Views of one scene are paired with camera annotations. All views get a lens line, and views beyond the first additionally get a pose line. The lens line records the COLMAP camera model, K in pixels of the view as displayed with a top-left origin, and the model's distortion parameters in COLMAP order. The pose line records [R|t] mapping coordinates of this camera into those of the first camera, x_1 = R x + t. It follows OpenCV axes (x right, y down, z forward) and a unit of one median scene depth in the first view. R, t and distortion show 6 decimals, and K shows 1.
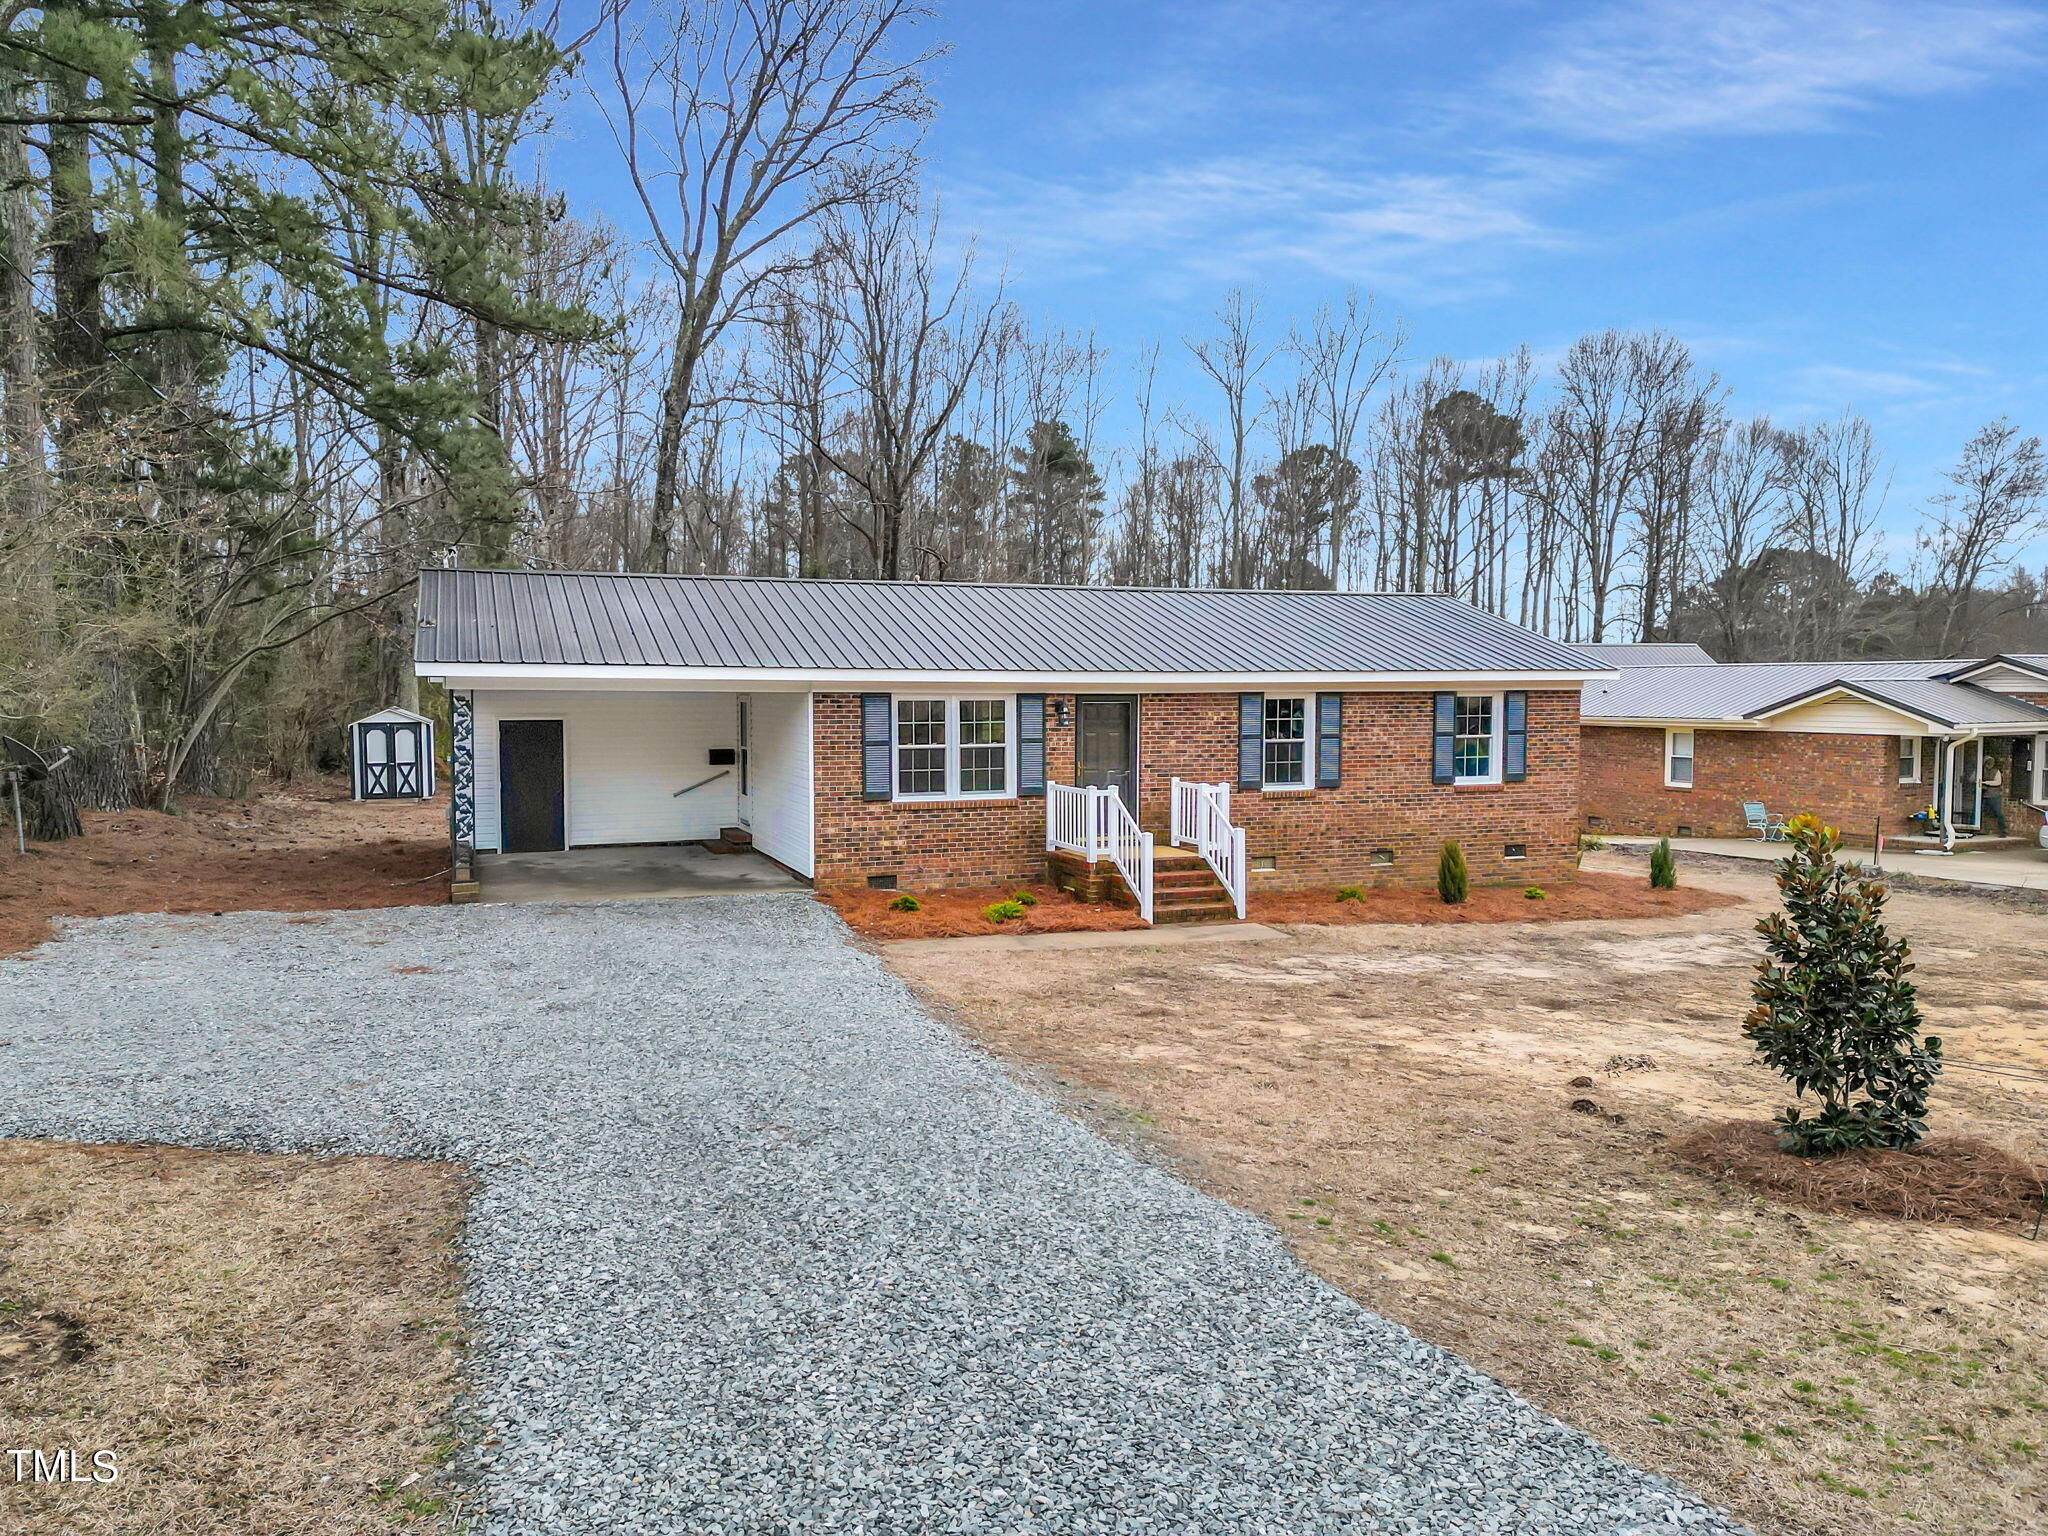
lens RADIAL K [[1431.3, 0, 1019.0], [0, 1431.3, 767.2], [0, 0, 1]] dist [0.116371, -0.137838]
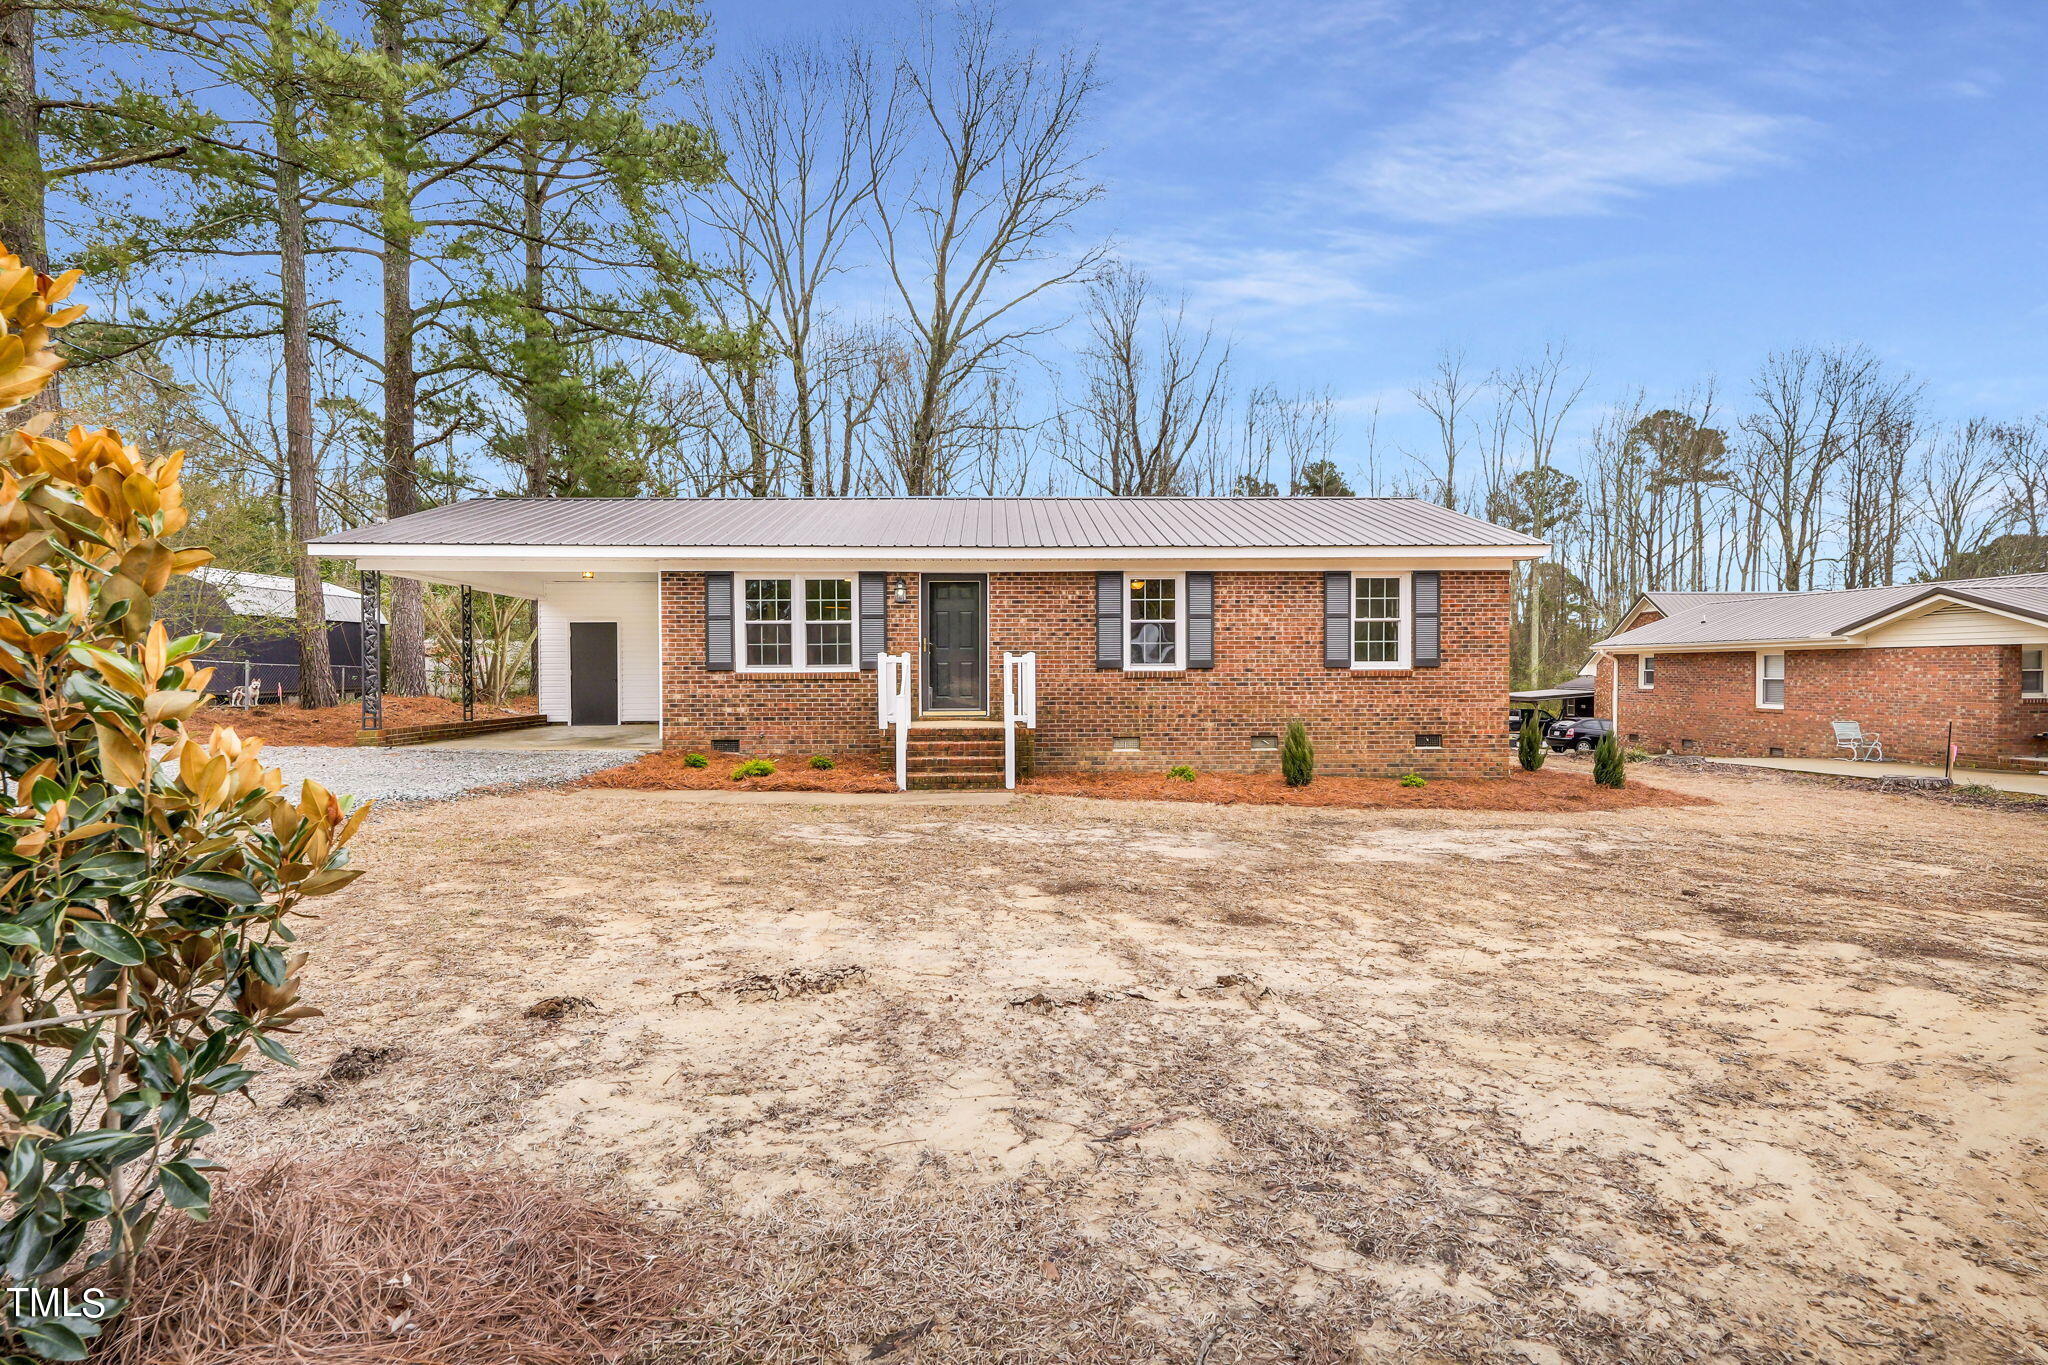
lens RADIAL K [[961.9, 0, 1018.3], [0, 961.9, 682.2], [0, 0, 1]] dist [0.001906, 0.007628]
pose [[0.943637, 0.001192, -0.330981, 0.350313], [-0.015048, 0.999114, -0.039304, 0.056618], [0.330641, 0.042069, 0.942819, 0.377238]]
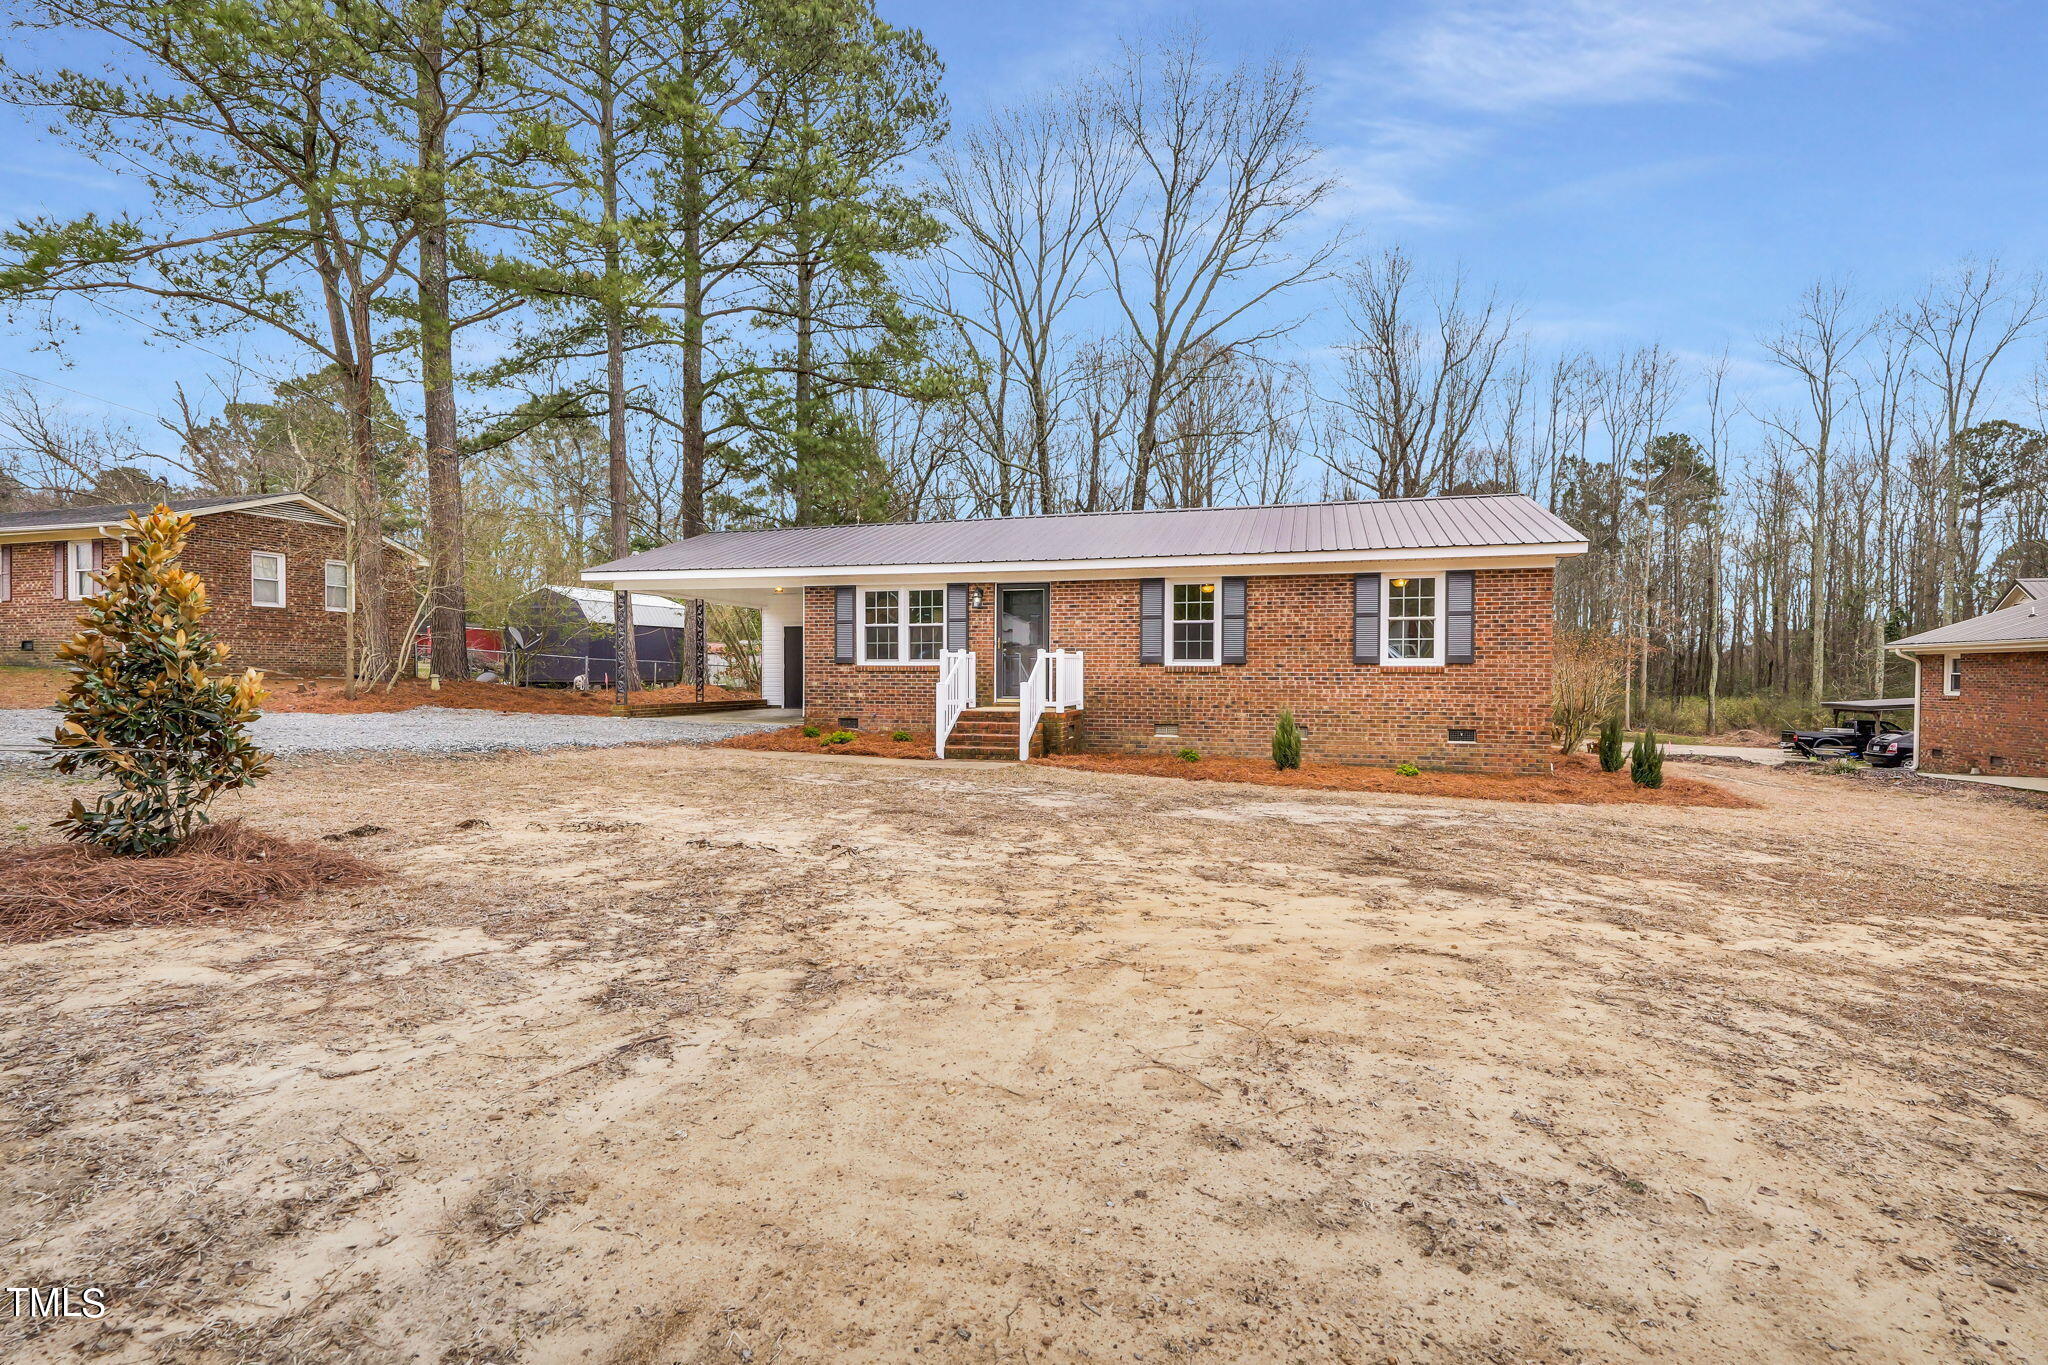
lens RADIAL K [[961.9, 0, 1018.3], [0, 961.9, 682.2], [0, 0, 1]] dist [0.001906, 0.007628]
pose [[0.788775, 0.010811, -0.614588, 0.593091], [-0.038453, 0.998755, -0.031783, 0.063425], [0.613479, 0.048703, 0.788208, 0.362829]]
